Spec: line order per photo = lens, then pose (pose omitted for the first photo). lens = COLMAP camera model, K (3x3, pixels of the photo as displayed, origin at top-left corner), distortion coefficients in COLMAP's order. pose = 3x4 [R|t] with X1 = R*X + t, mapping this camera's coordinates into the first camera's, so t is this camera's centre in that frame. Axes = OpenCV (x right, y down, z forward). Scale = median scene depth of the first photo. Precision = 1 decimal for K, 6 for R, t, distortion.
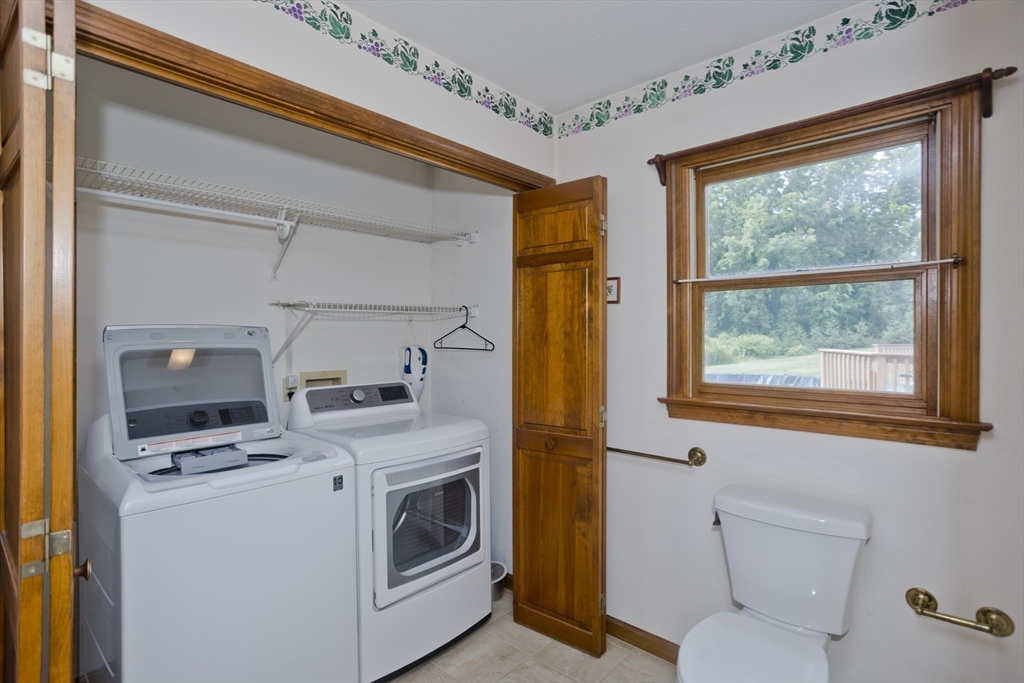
lens RADIAL K [[495.5, 0, 510.9], [0, 495.5, 334.3], [0, 0, 1]] dist [-0.049260, 0.024812]
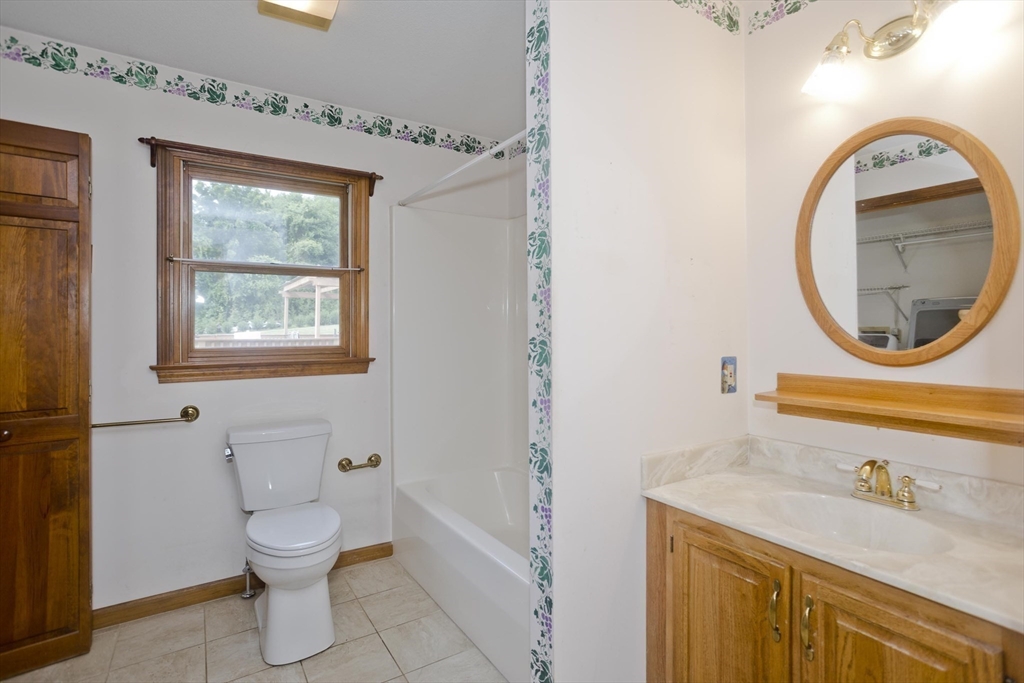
lens RADIAL K [[502.6, 0, 514.8], [0, 502.6, 318.7], [0, 0, 1]] dist [-0.048019, 0.026972]
pose [[0.247031, 0.020318, 0.968795, -0.536633], [0.000117, 0.999780, -0.020997, 0.050309], [-0.969008, 0.005301, 0.246974, -0.020880]]
